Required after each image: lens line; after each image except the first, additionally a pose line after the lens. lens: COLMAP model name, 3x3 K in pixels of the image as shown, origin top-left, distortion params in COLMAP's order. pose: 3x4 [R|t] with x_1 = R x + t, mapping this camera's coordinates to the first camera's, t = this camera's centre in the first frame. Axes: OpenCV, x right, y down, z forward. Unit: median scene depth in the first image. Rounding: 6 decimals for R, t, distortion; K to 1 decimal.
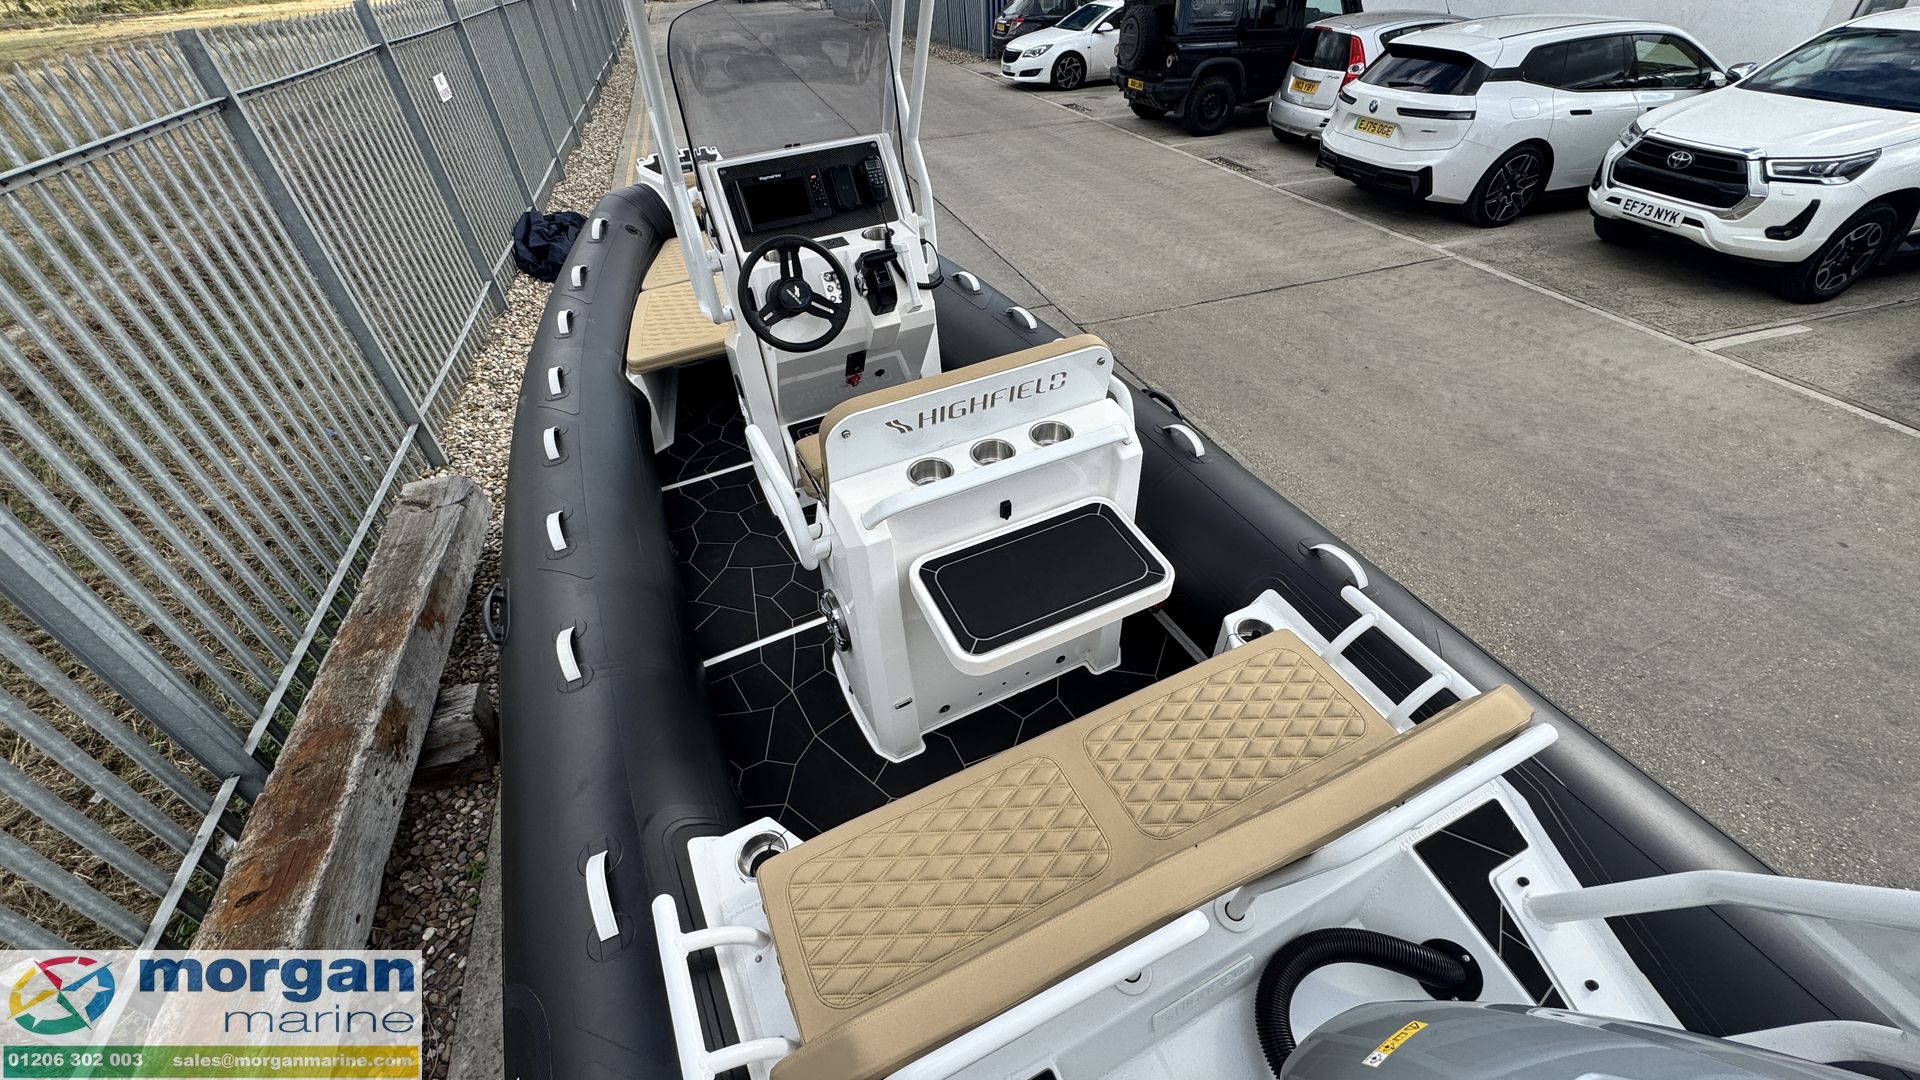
lens RADIAL K [[755.4, 0, 960.4], [0, 755.4, 533.8], [0, 0, 1]] dist [-0.006436, -0.000024]
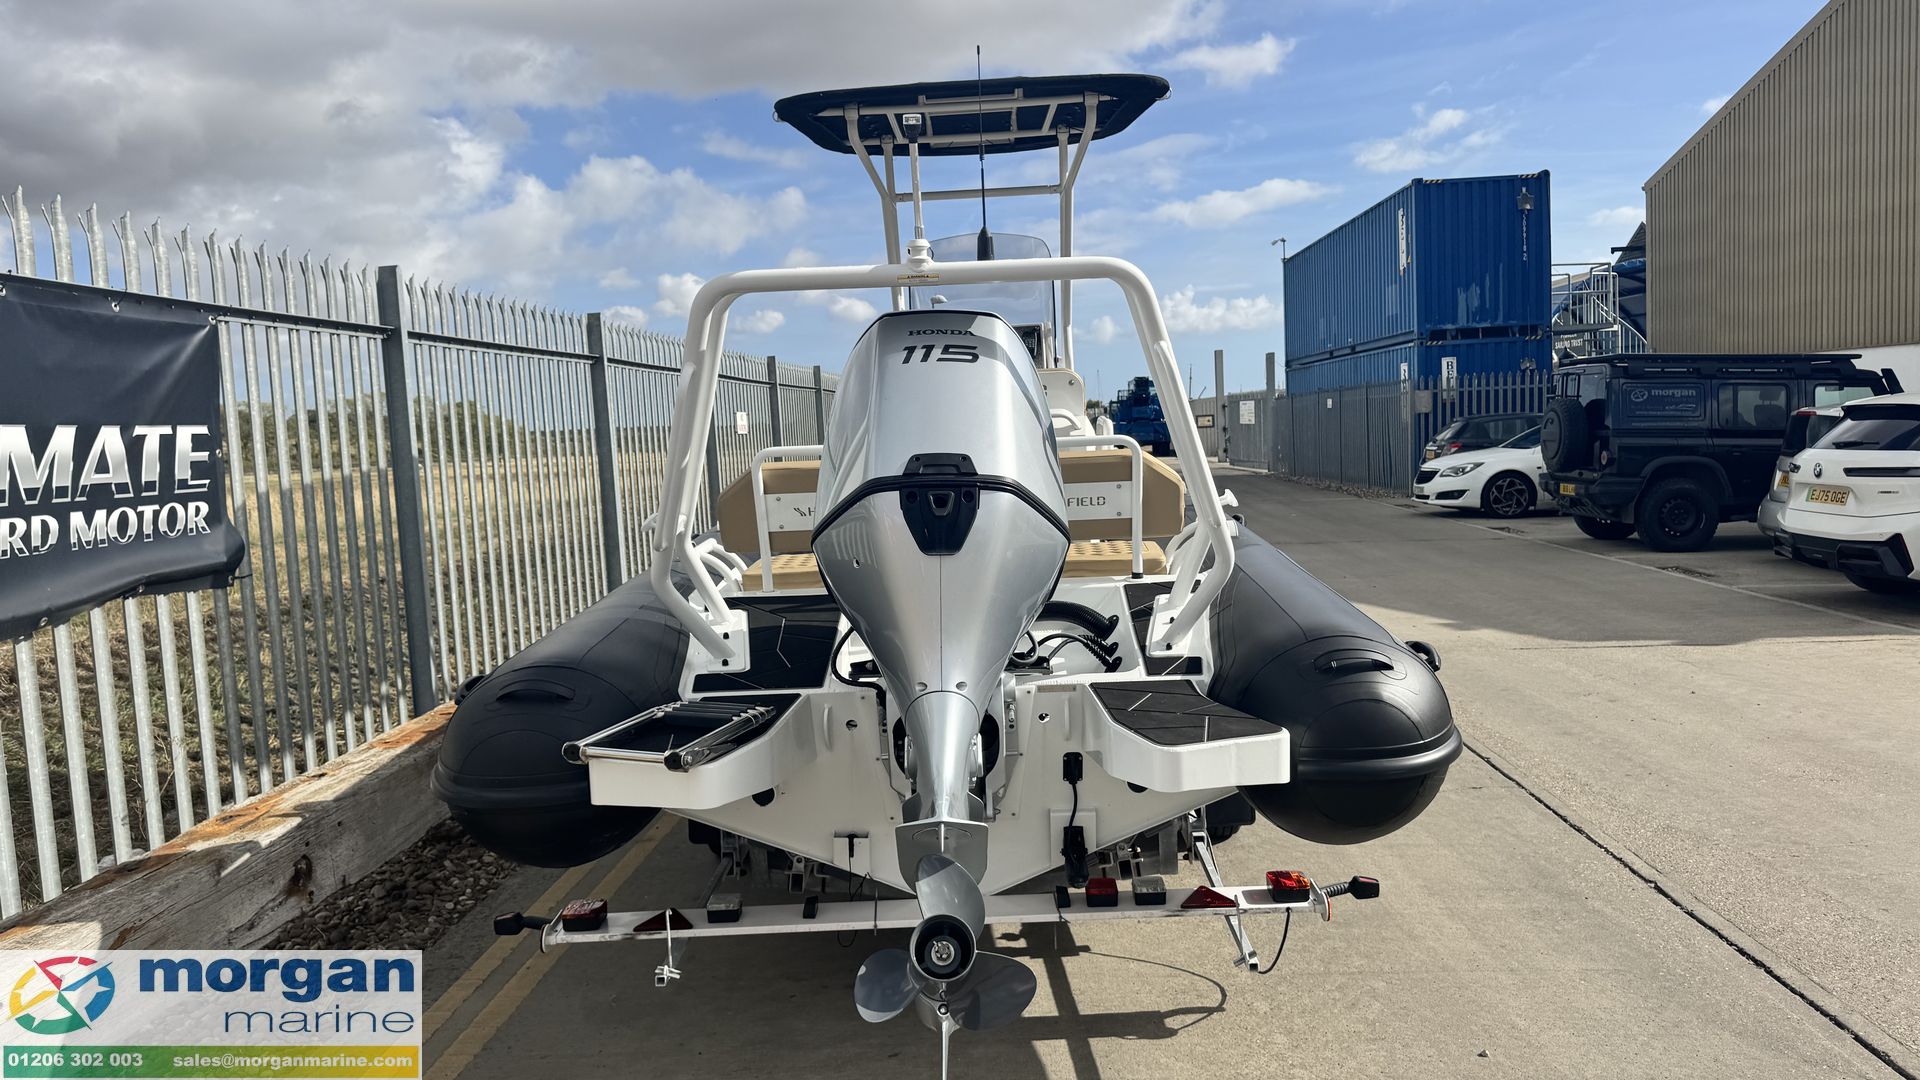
lens RADIAL K [[1327.9, 0, 968.5], [0, 1327.9, 542.3], [0, 0, 1]] dist [0.078263, -0.085589]
pose [[0.936314, 0.053462, -0.347070, 0.265963], [-0.230639, 0.838910, -0.492987, 0.413672], [0.264804, 0.541639, 0.797813, -0.307252]]
